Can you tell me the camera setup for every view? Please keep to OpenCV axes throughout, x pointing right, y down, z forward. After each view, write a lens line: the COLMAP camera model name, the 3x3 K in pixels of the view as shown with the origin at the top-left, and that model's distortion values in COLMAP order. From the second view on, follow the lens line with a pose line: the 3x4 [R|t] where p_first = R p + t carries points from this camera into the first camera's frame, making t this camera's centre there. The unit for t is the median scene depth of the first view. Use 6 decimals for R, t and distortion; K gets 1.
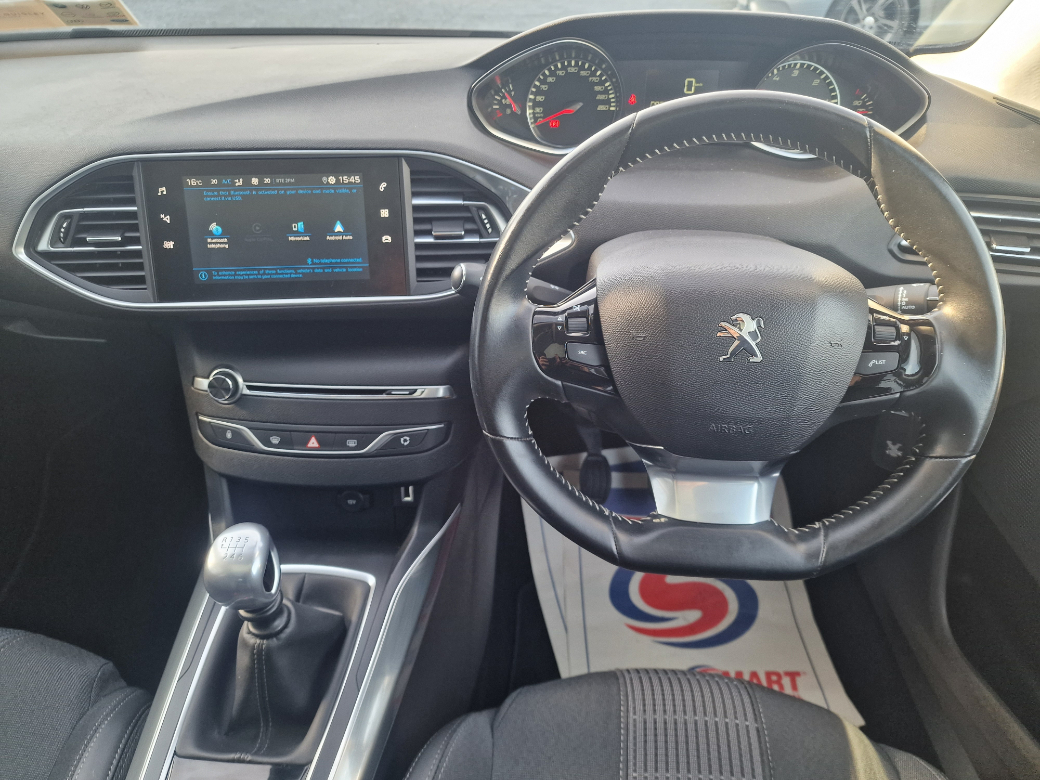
lens RADIAL K [[701.2, 0, 509.4], [0, 701.2, 388.9], [0, 0, 1]] dist [0.036957, -0.035540]
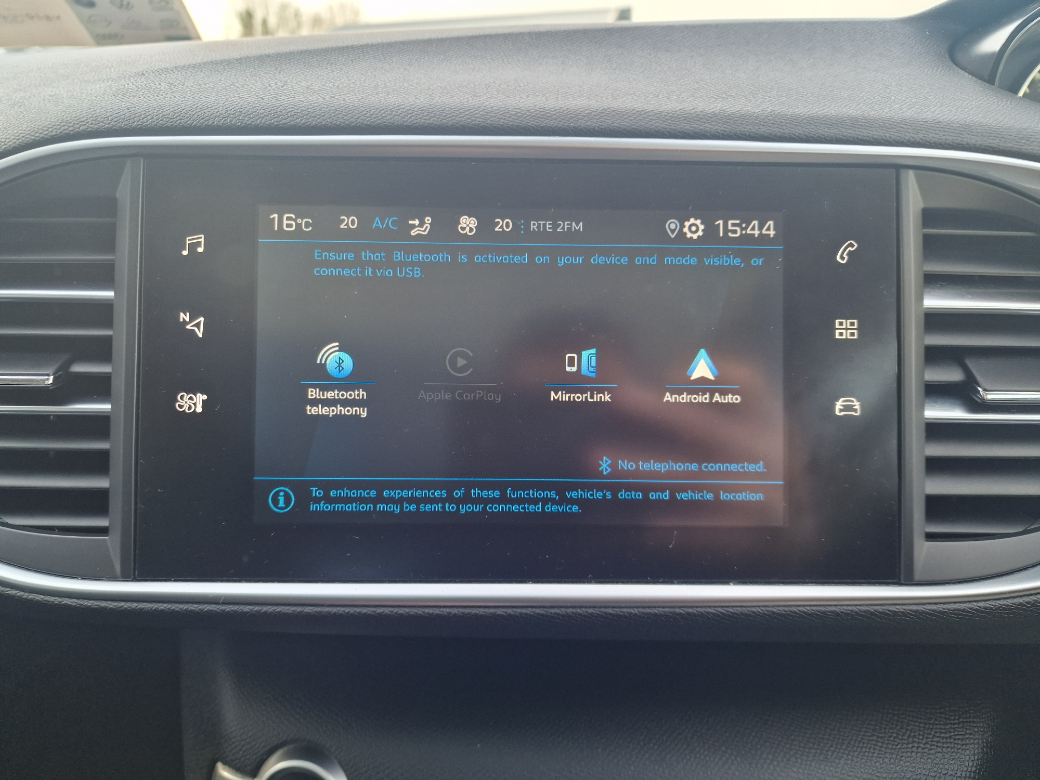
lens RADIAL K [[701.2, 0, 503.8], [0, 701.2, 385.8], [0, 0, 1]] dist [0.036957, -0.035540]
pose [[0.997344, 0.036981, -0.062744, -0.313703], [-0.049124, 0.977602, -0.204647, -0.149967], [0.053771, 0.207186, 0.976823, 0.678210]]
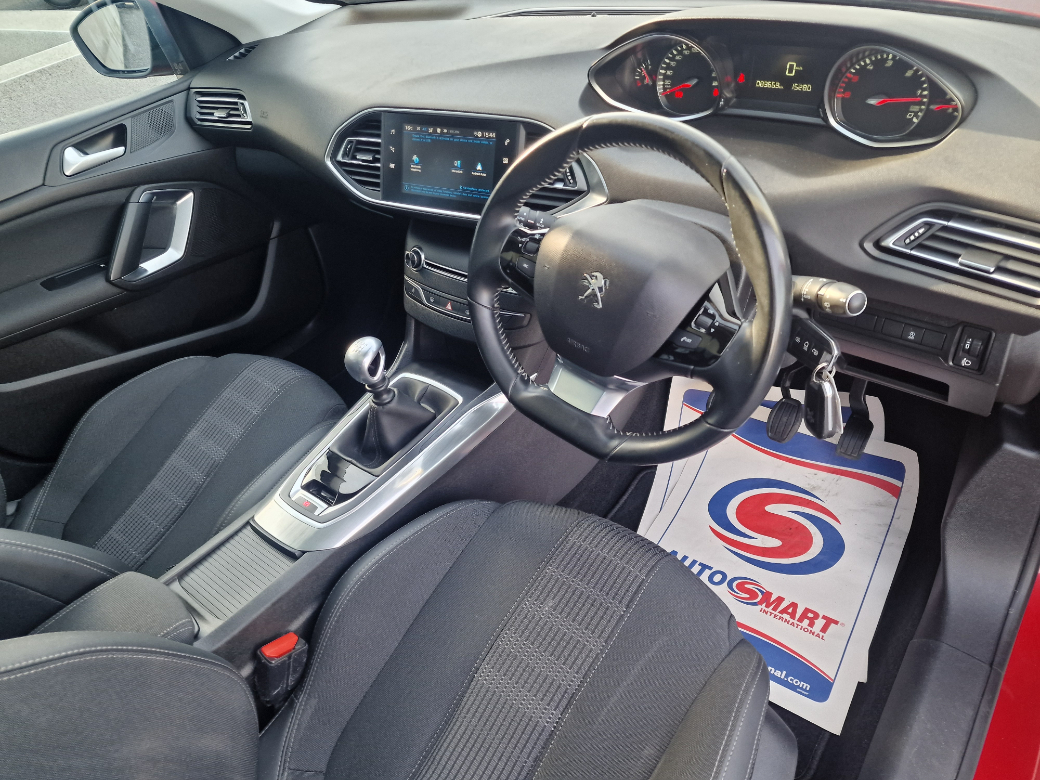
lens RADIAL K [[701.2, 0, 510.2], [0, 701.2, 386.3], [0, 0, 1]] dist [0.036957, -0.035540]
pose [[0.816833, 0.277217, -0.505900, 0.699006], [-0.203163, 0.959023, 0.197484, -0.090295], [0.539916, -0.058531, 0.839681, -0.249615]]
